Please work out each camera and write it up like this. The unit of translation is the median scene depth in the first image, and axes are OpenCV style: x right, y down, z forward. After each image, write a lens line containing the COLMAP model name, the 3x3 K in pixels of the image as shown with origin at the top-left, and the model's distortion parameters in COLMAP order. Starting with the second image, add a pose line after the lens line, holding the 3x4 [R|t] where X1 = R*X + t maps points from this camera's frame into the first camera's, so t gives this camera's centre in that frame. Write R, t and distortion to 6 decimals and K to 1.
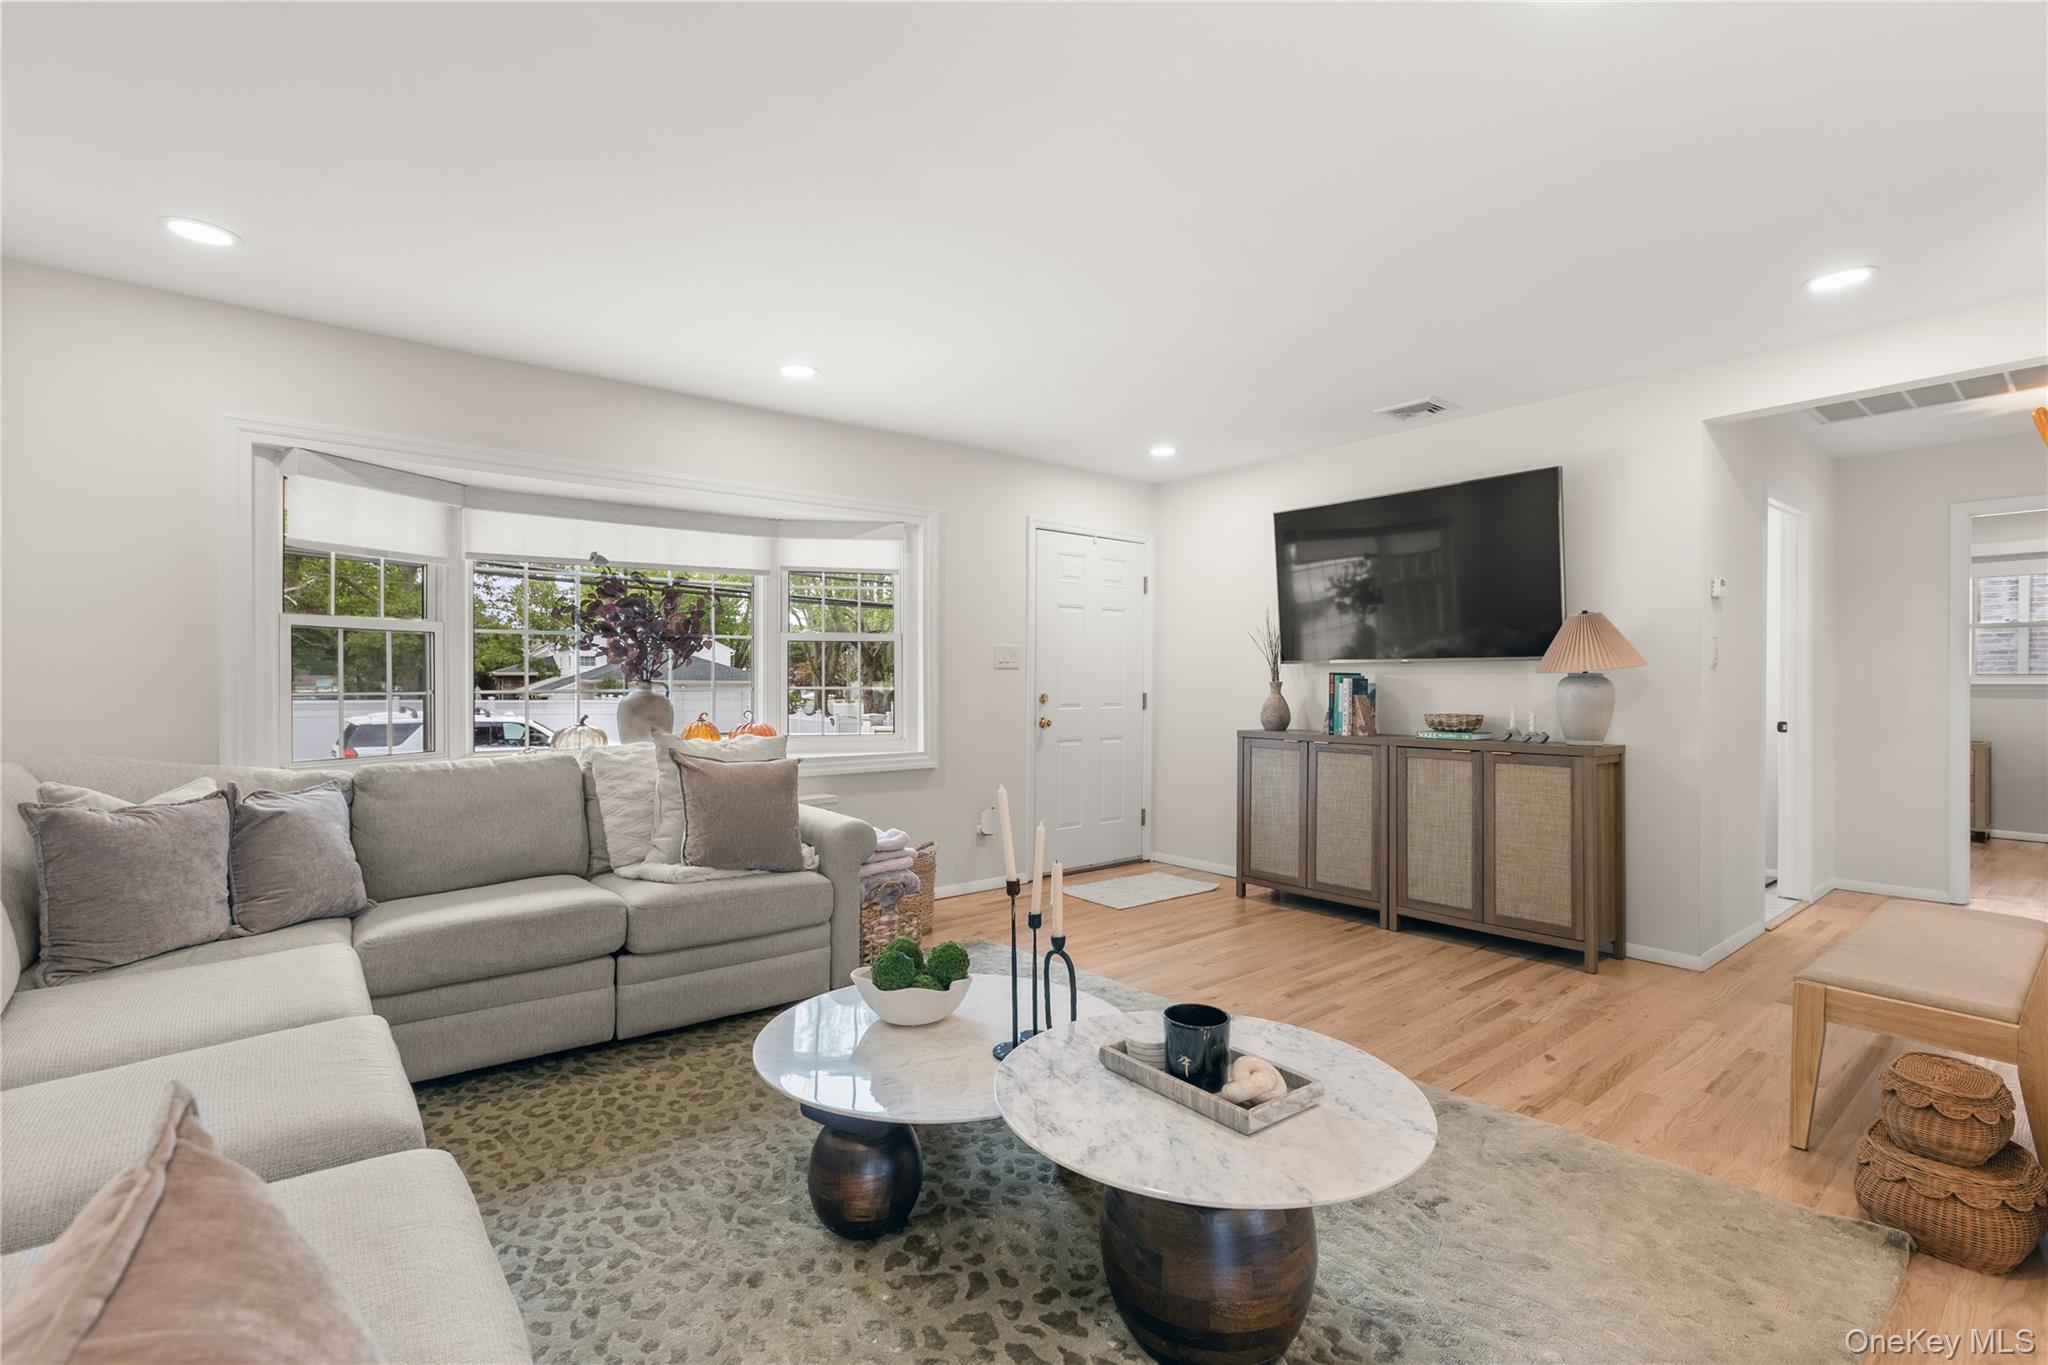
lens RADIAL K [[945.1, 0, 1028.8], [0, 945.1, 677.0], [0, 0, 1]] dist [0.001698, 0.000132]
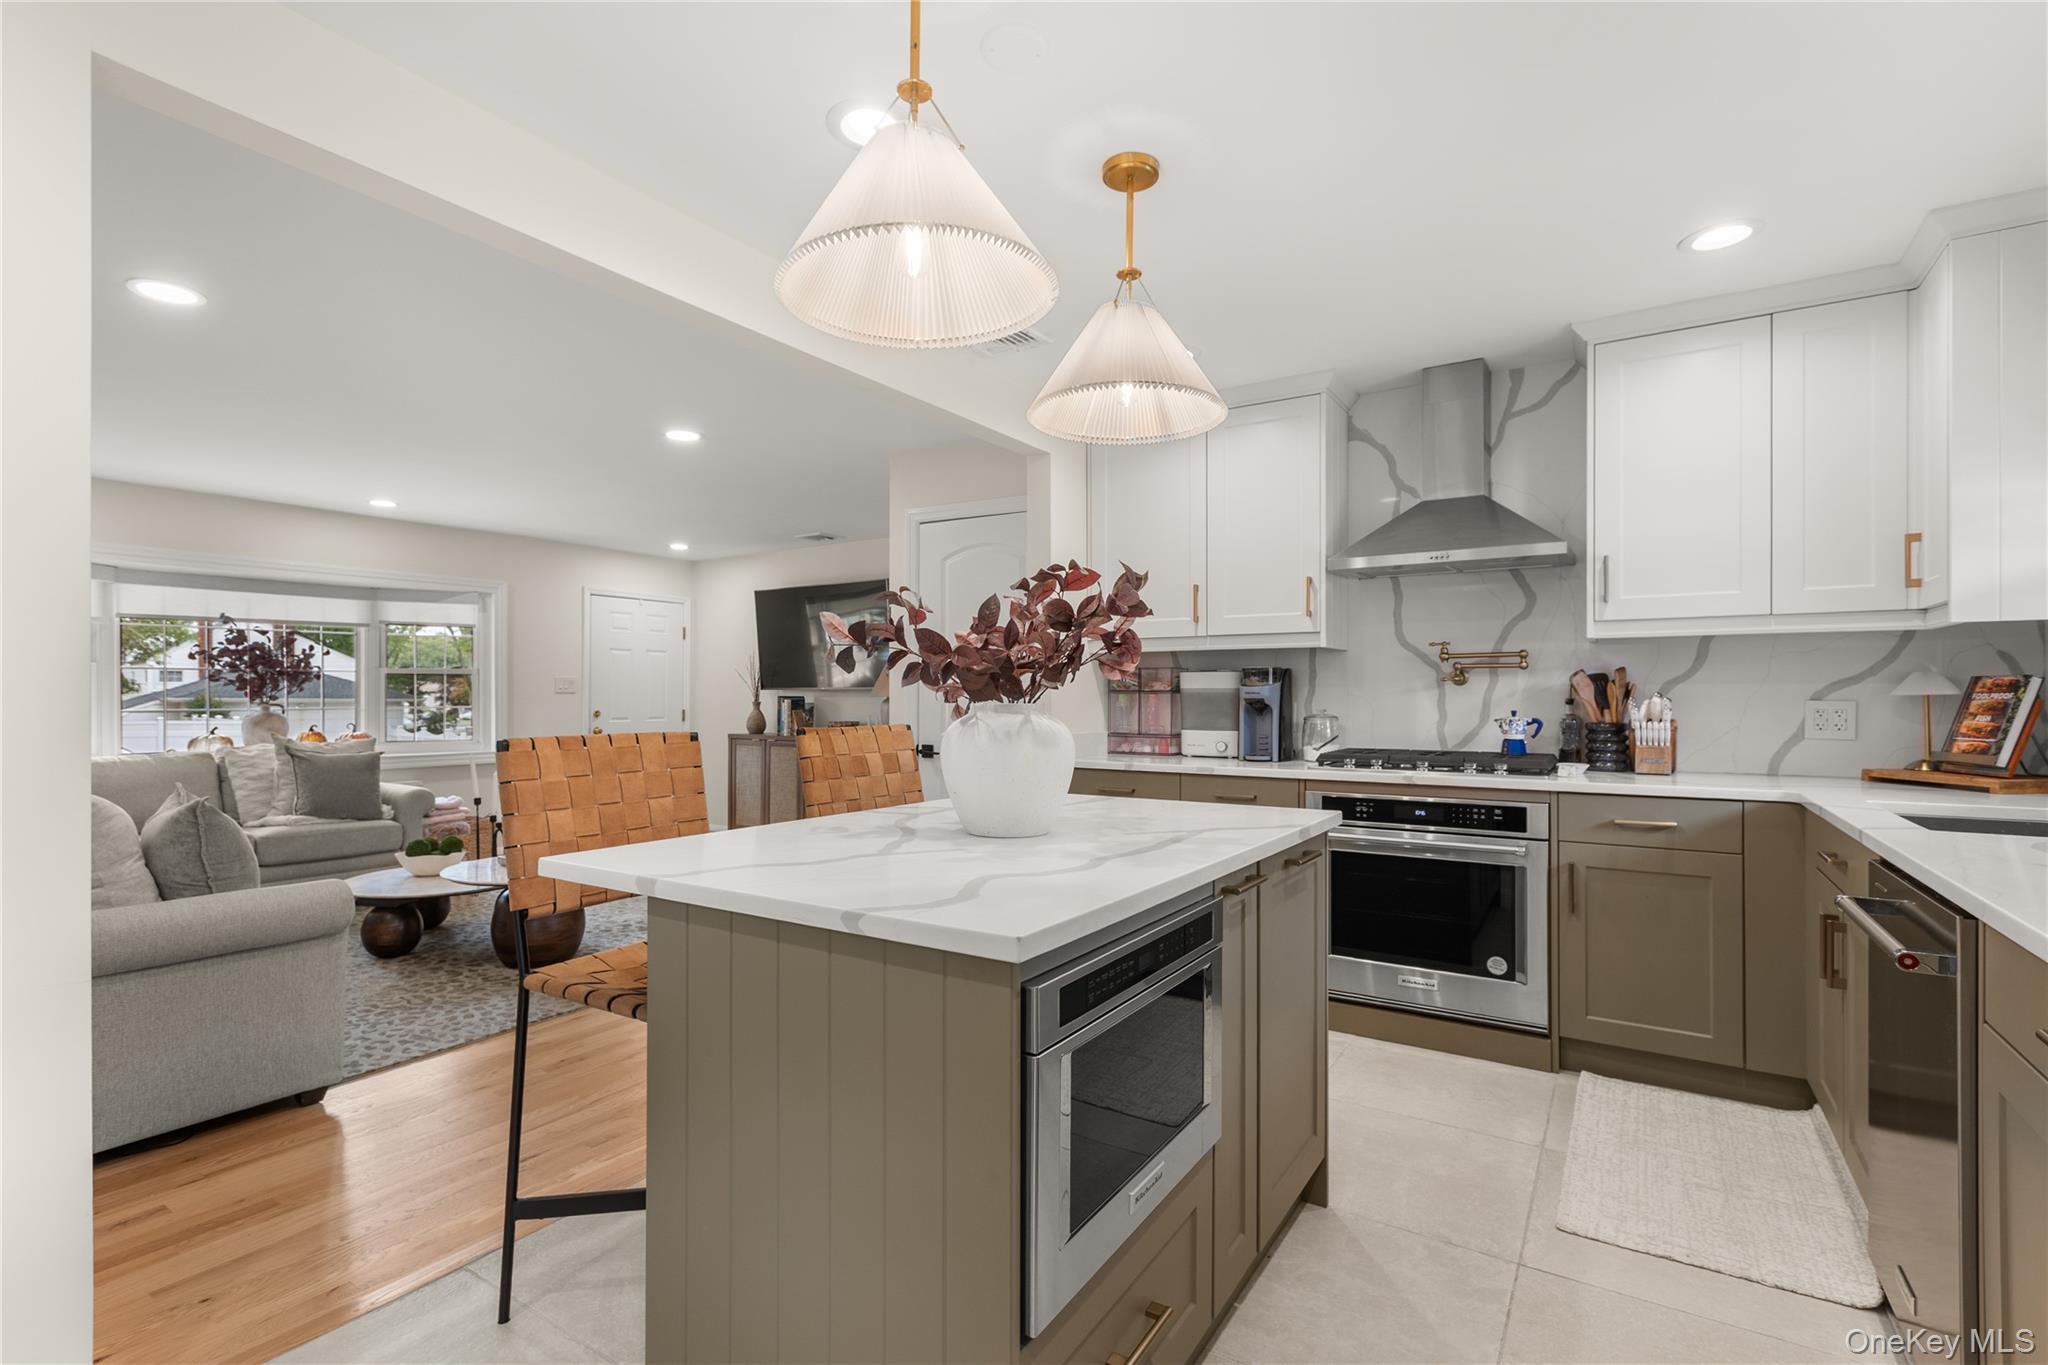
lens RADIAL K [[945.1, 0, 1018.6], [0, 945.1, 692.5], [0, 0, 1]] dist [0.001698, 0.000132]
pose [[0.956115, 0.000460, 0.292992, 0.278240], [-0.000074, 0.999999, -0.001329, -0.010204], [-0.292993, 0.001249, 0.956114, -0.737204]]
